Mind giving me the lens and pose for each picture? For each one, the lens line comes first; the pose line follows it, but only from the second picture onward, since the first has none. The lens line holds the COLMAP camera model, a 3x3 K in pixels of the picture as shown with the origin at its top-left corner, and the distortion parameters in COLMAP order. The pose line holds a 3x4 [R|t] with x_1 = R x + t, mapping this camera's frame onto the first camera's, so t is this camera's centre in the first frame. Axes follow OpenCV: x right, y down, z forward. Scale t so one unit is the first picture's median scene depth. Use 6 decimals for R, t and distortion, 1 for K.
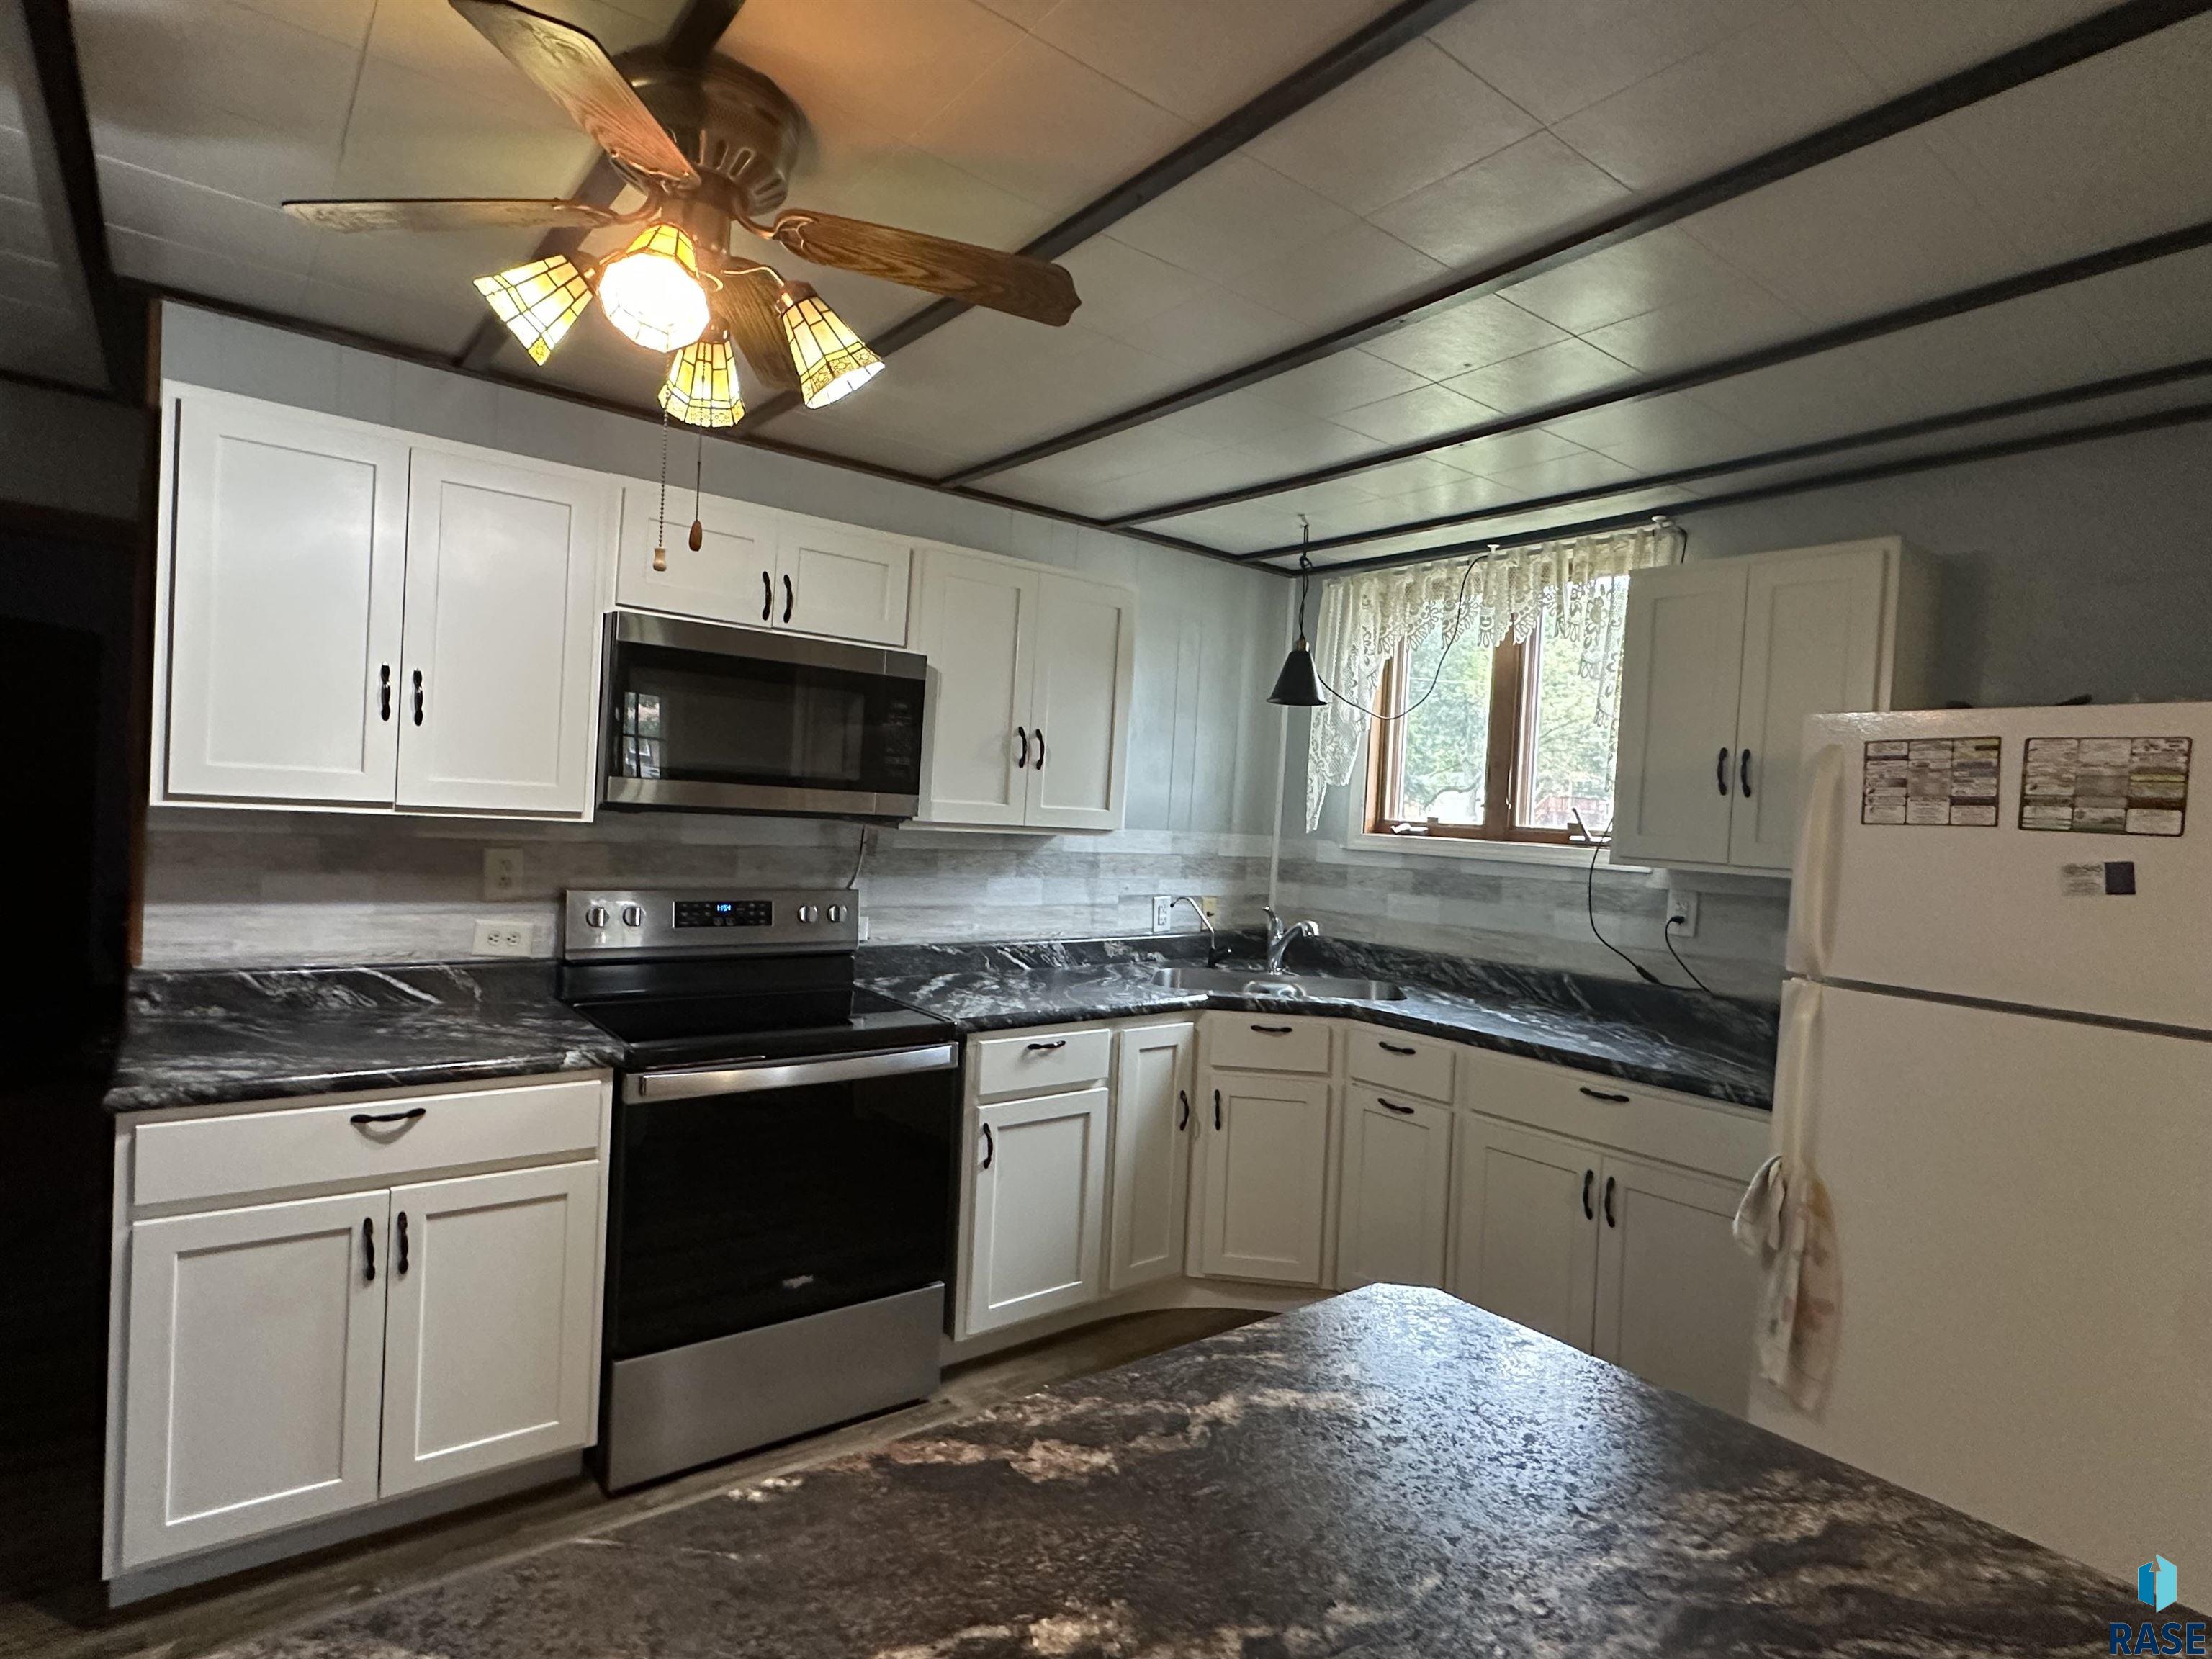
lens RADIAL K [[1160.4, 0, 1102.9], [0, 1160.4, 829.2], [0, 0, 1]] dist [-0.004239, 0.001307]
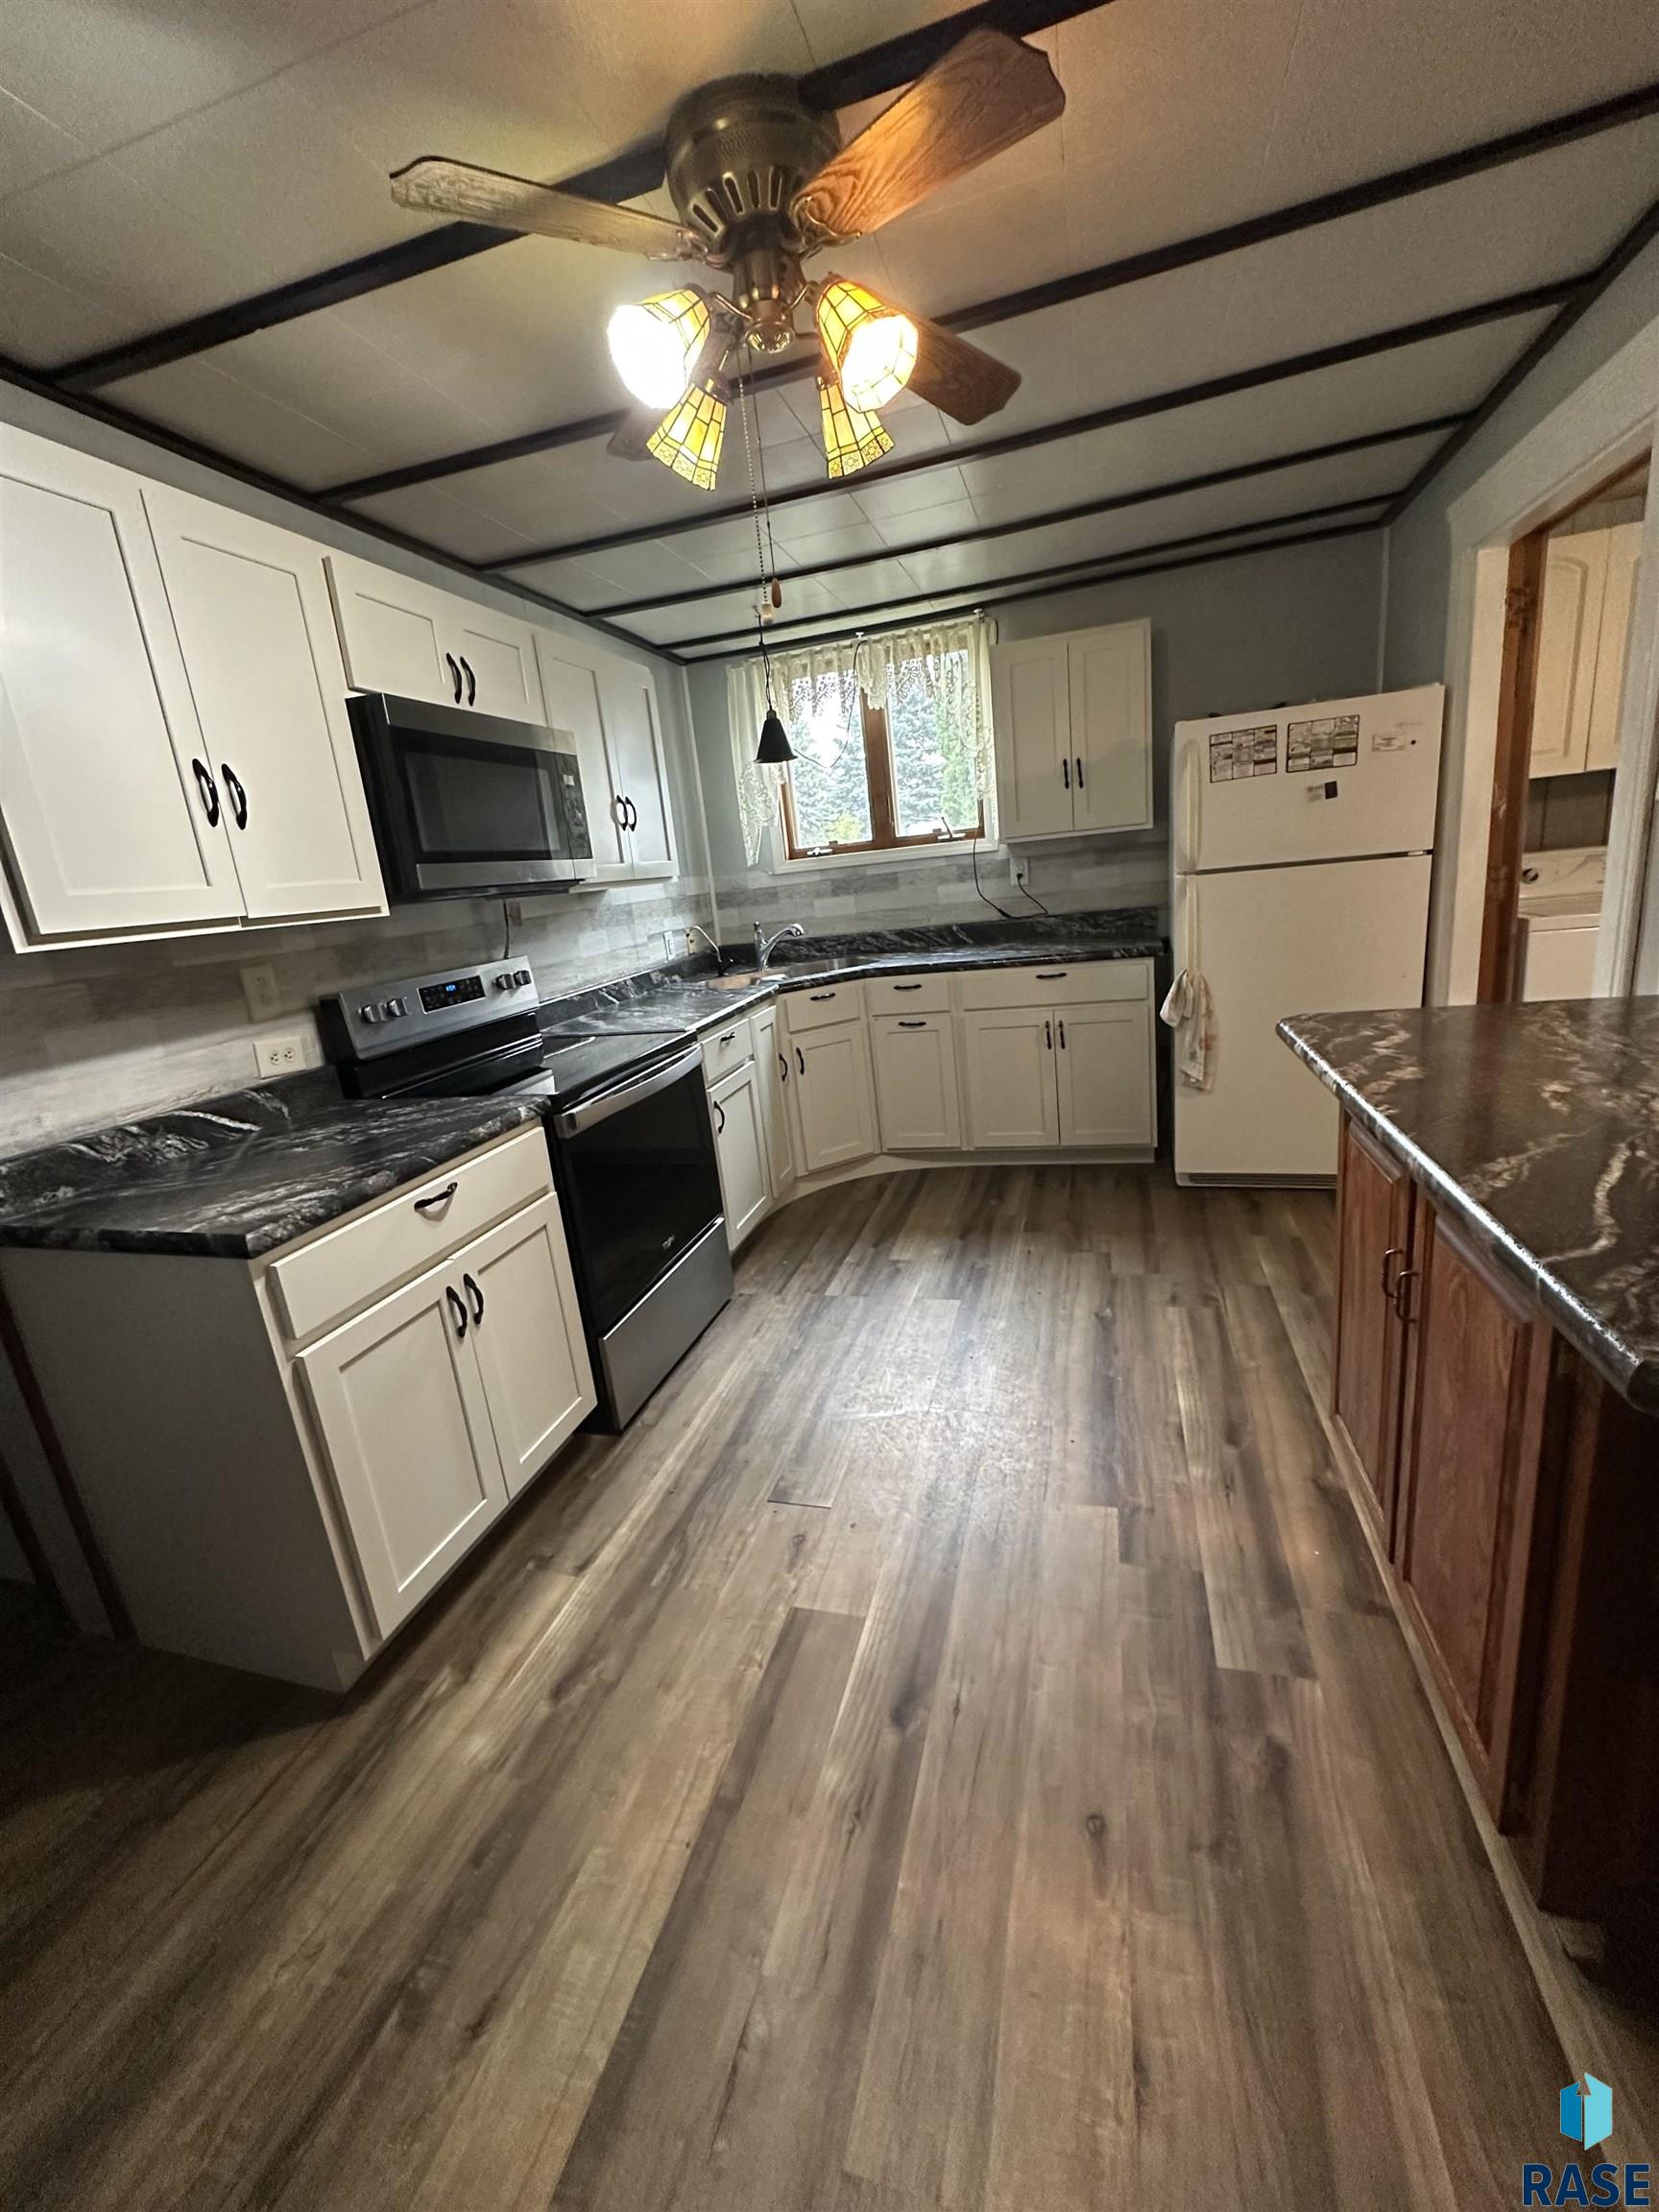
lens RADIAL K [[888.9, 0, 828.3], [0, 888.9, 1103.9], [0, 0, 1]] dist [-0.001932, -0.000045]
pose [[0.798281, -0.284524, 0.530843, -0.497893], [0.159737, 0.949834, 0.268885, 0.002627], [-0.580717, -0.129850, 0.803683, 0.094296]]
